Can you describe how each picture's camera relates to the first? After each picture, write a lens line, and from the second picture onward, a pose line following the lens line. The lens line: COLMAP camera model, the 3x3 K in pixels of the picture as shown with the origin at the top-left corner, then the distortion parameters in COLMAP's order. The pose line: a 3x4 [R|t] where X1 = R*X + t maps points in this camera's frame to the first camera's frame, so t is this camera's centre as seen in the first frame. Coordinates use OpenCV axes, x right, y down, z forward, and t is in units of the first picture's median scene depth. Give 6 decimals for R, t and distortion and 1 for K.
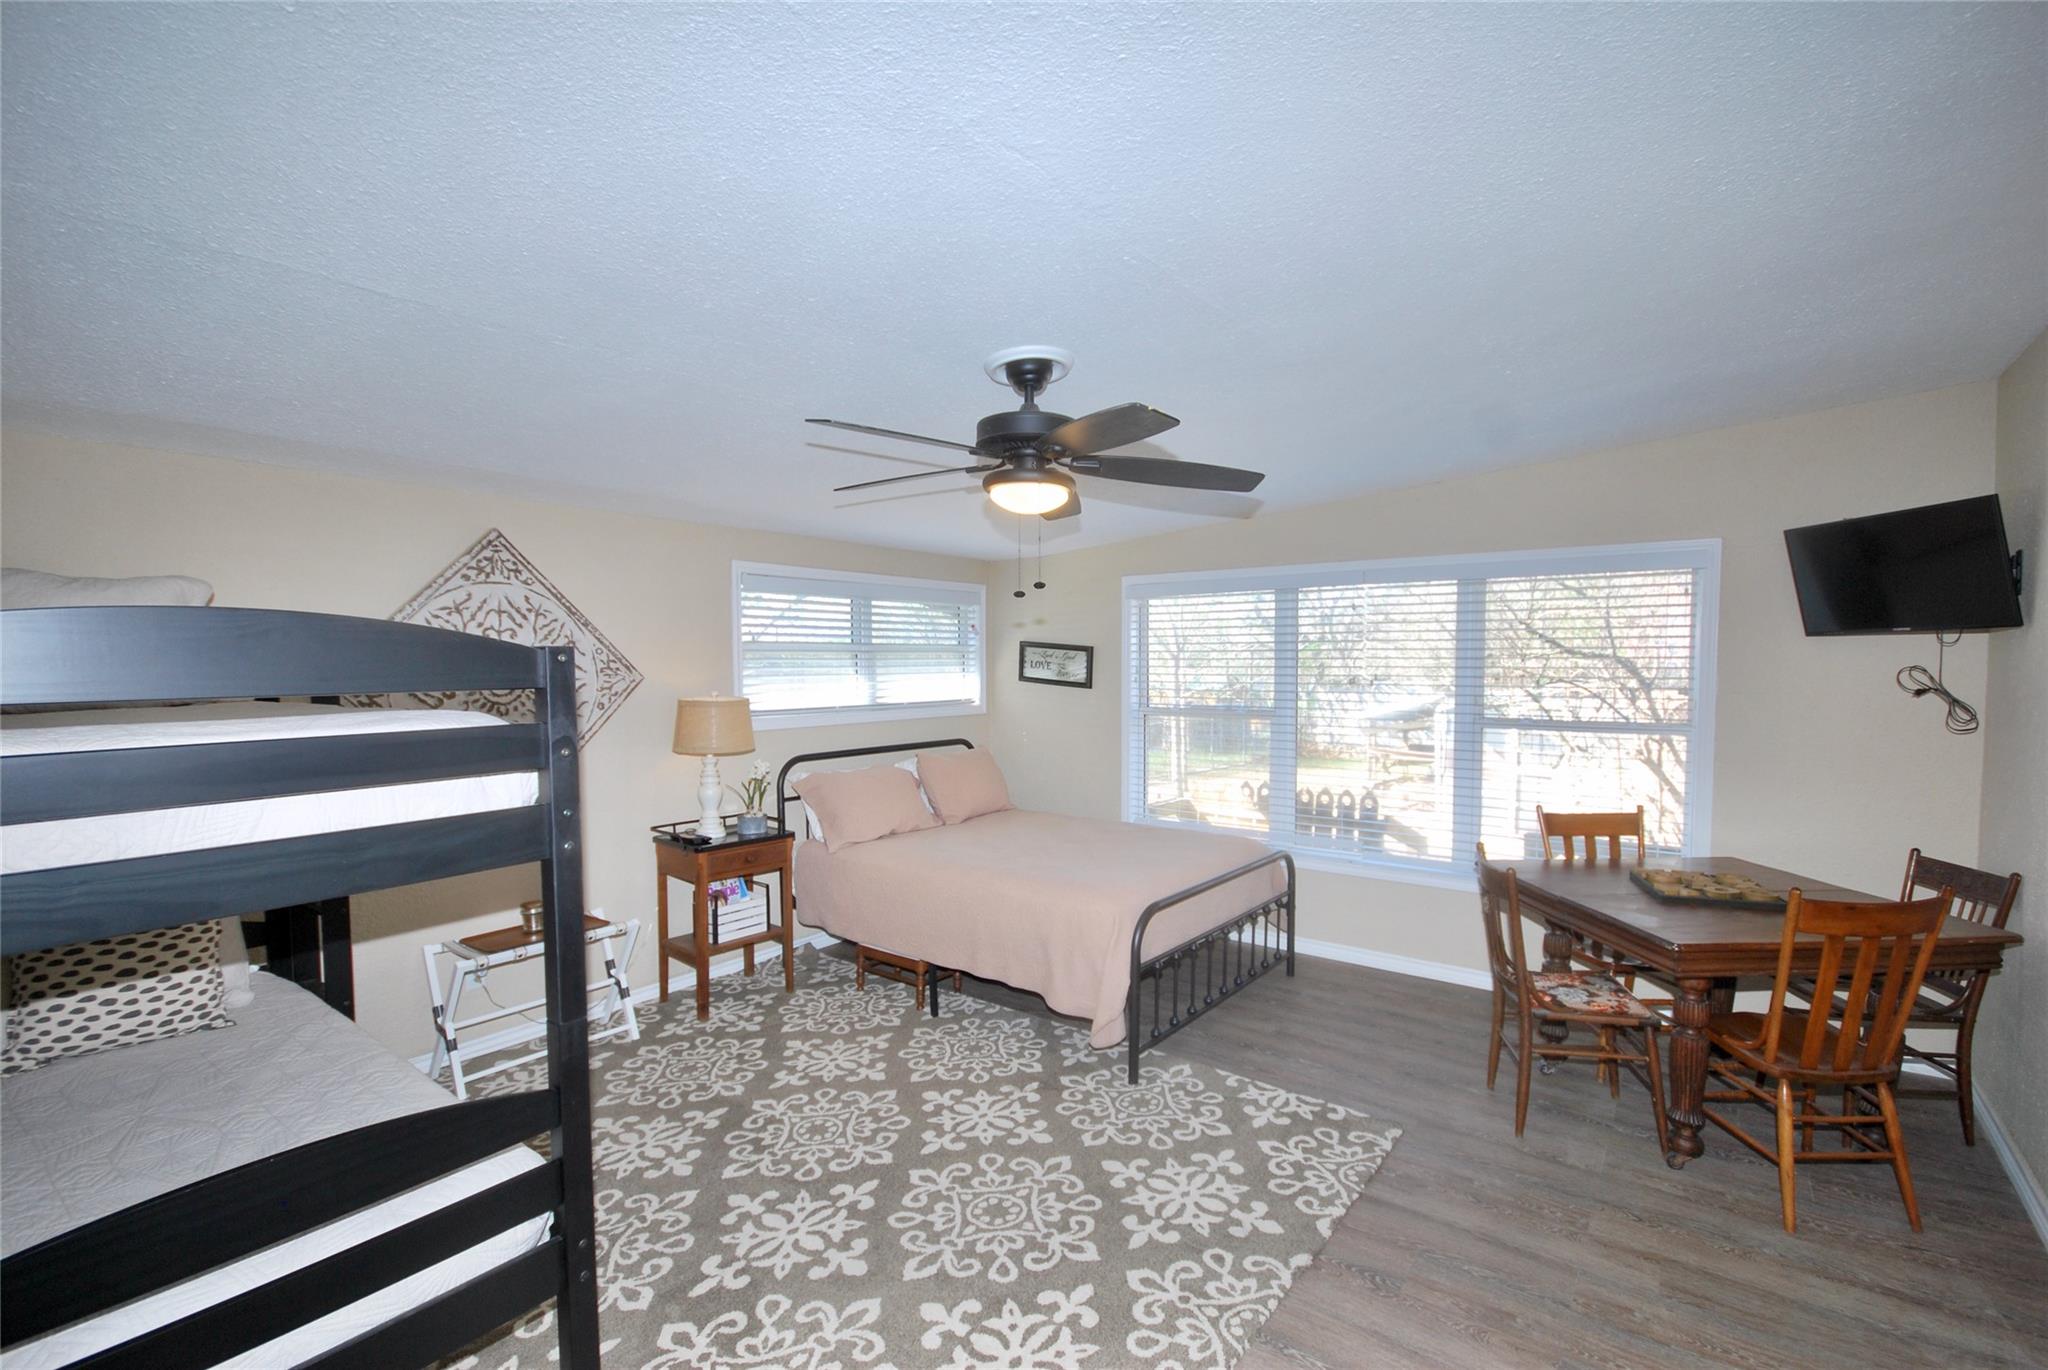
lens RADIAL K [[899.4, 0, 1038.8], [0, 899.4, 698.6], [0, 0, 1]] dist [-0.004063, -0.001124]
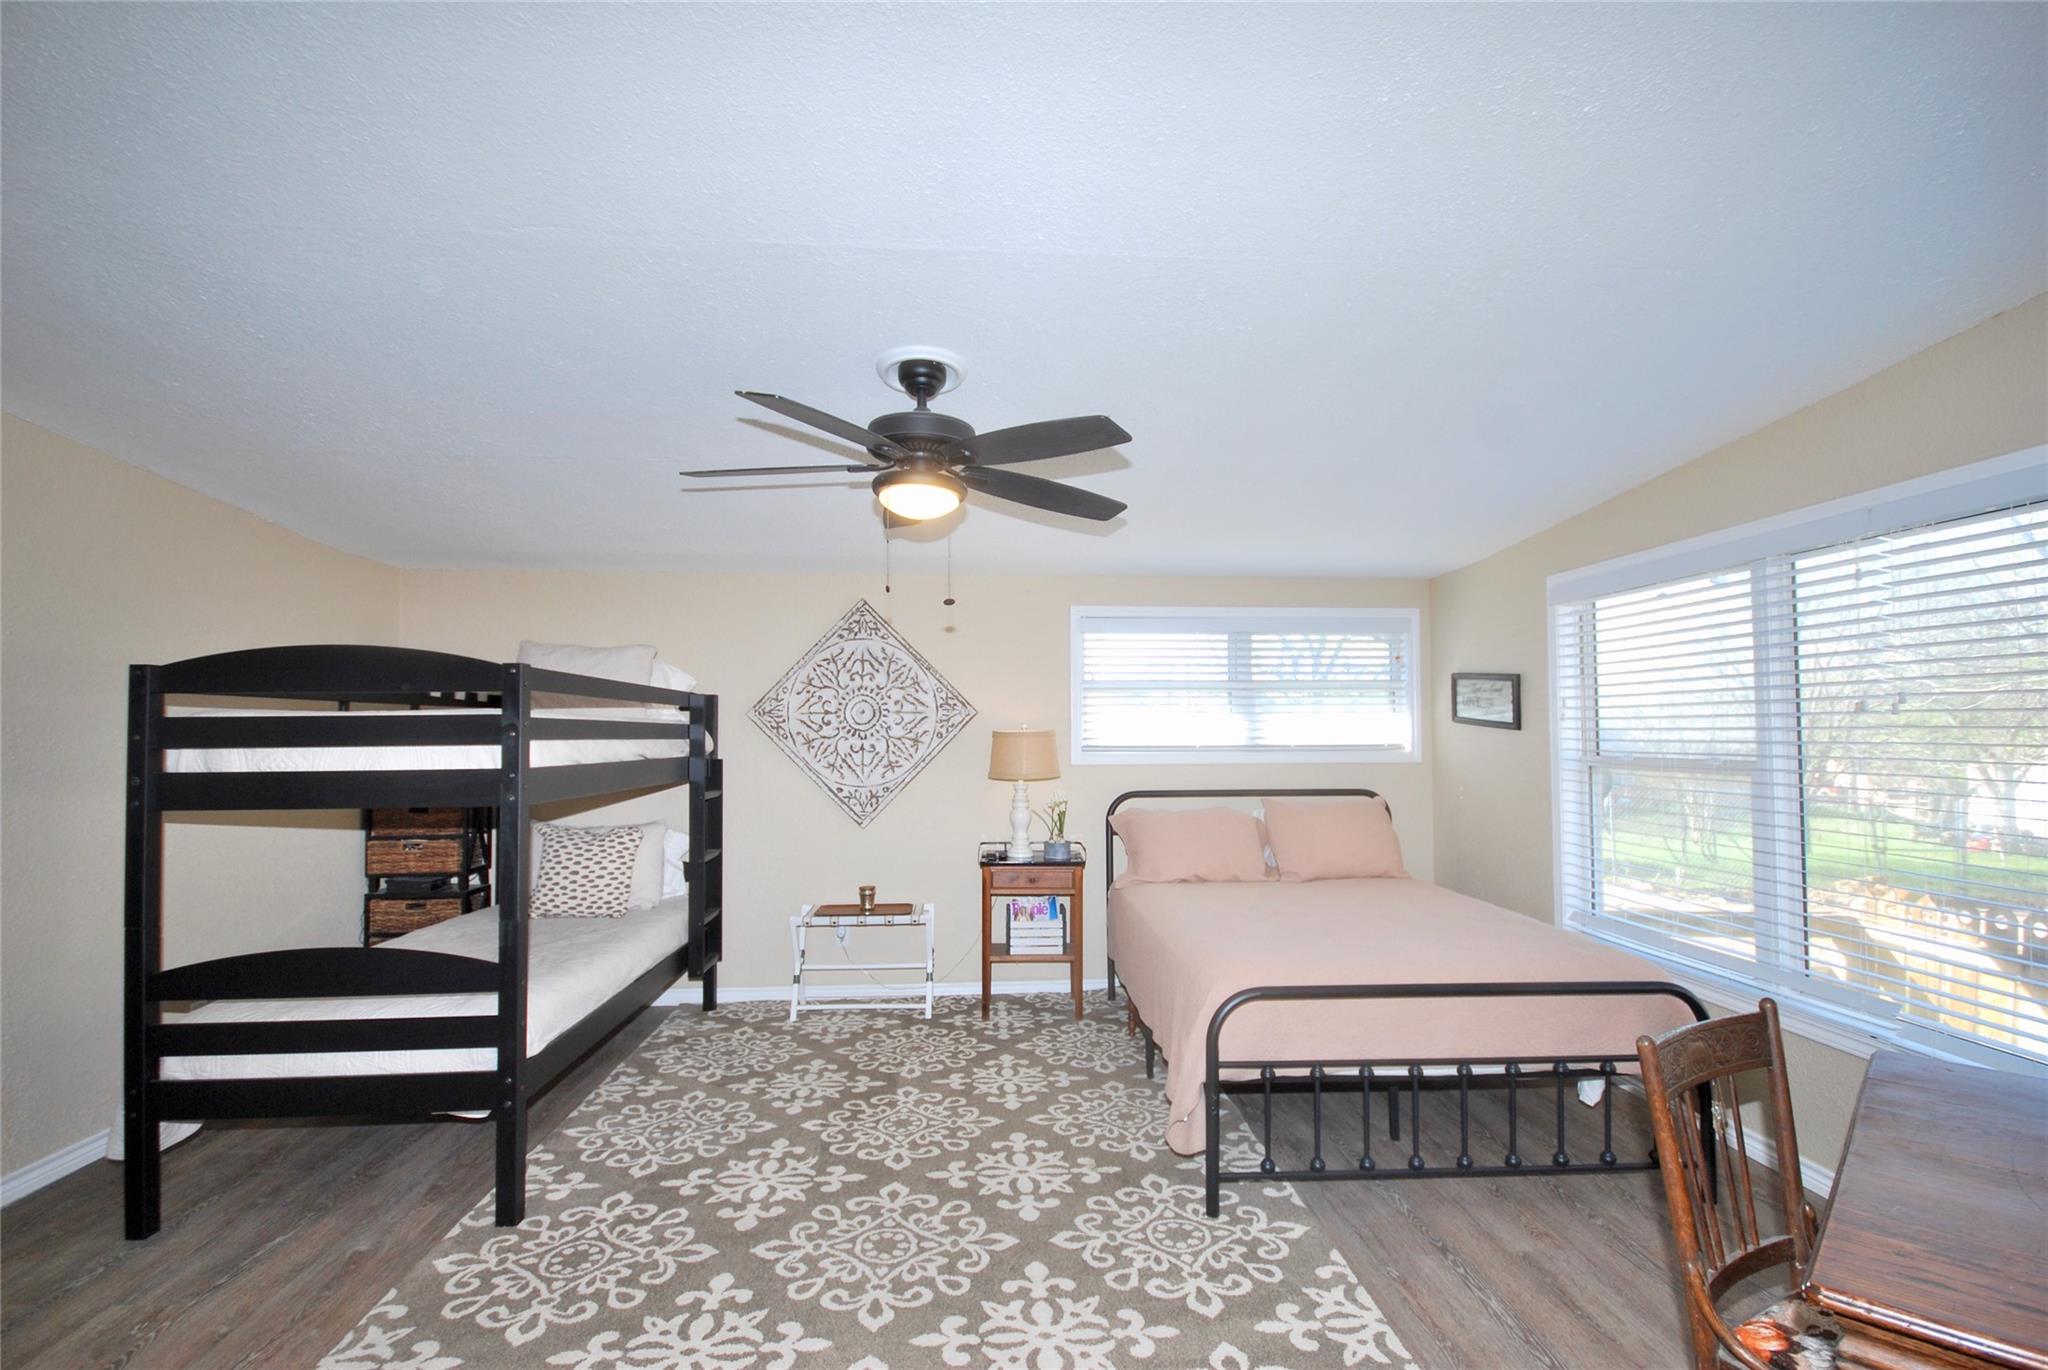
lens RADIAL K [[899.4, 0, 1038.0], [0, 899.4, 705.1], [0, 0, 1]] dist [-0.004063, -0.001124]
pose [[0.658595, -0.020454, -0.752220, 0.550636], [-0.030296, 0.998099, -0.053665, 0.030971], [0.751888, 0.058132, 0.656723, 0.322789]]
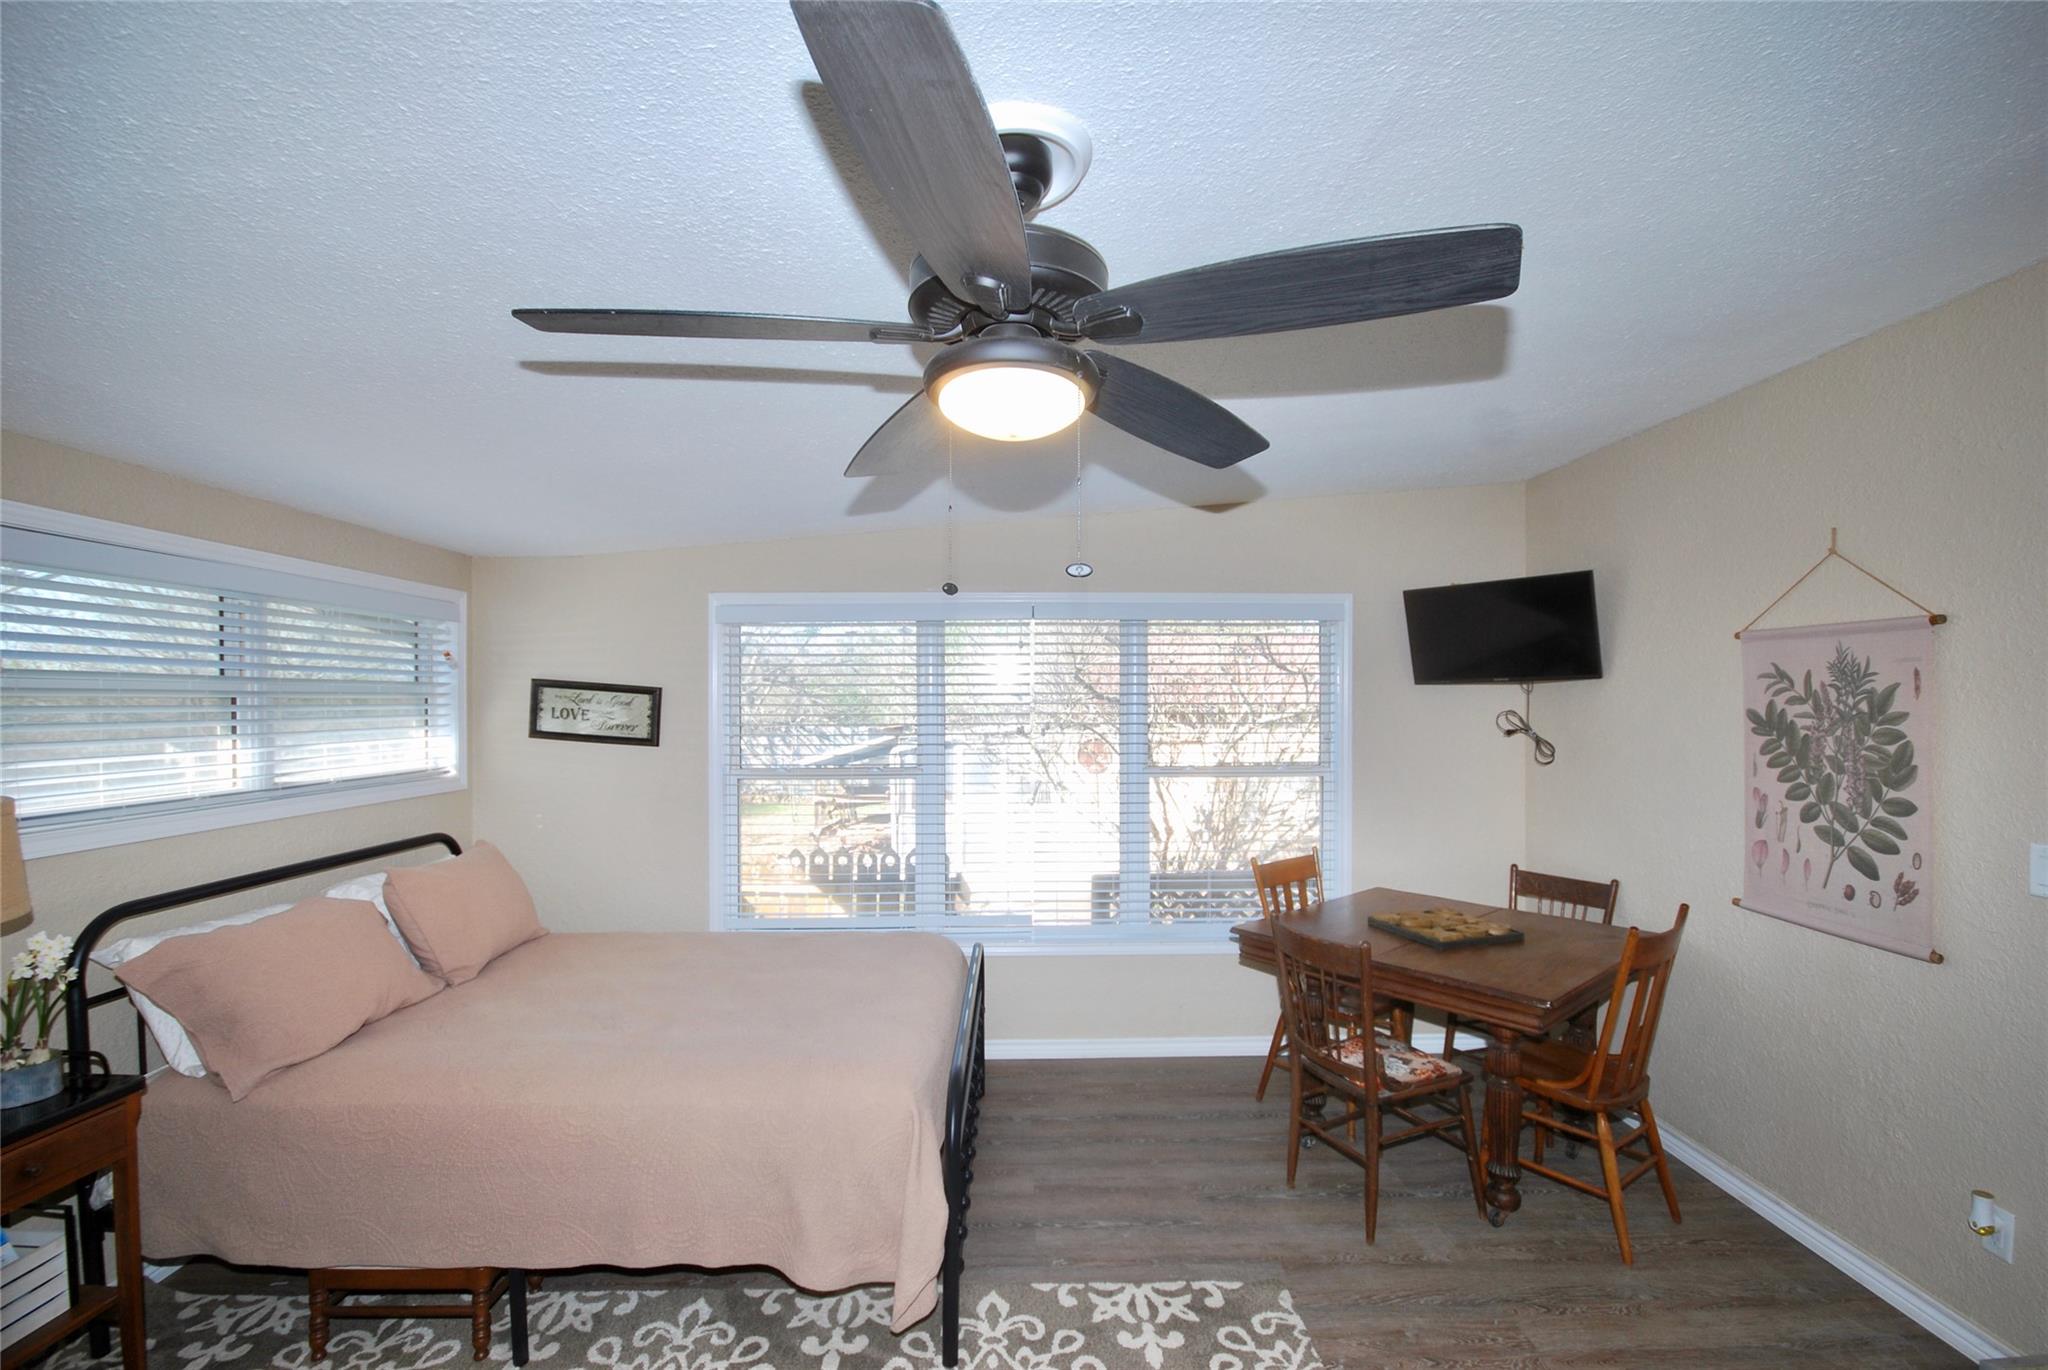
lens RADIAL K [[899.4, 0, 1028.3], [0, 899.4, 692.3], [0, 0, 1]] dist [-0.004063, -0.001124]
pose [[0.787400, 0.005487, 0.616417, -0.231554], [0.027671, 0.998638, -0.044236, -0.022239], [-0.615821, 0.051888, 0.786176, 0.398080]]
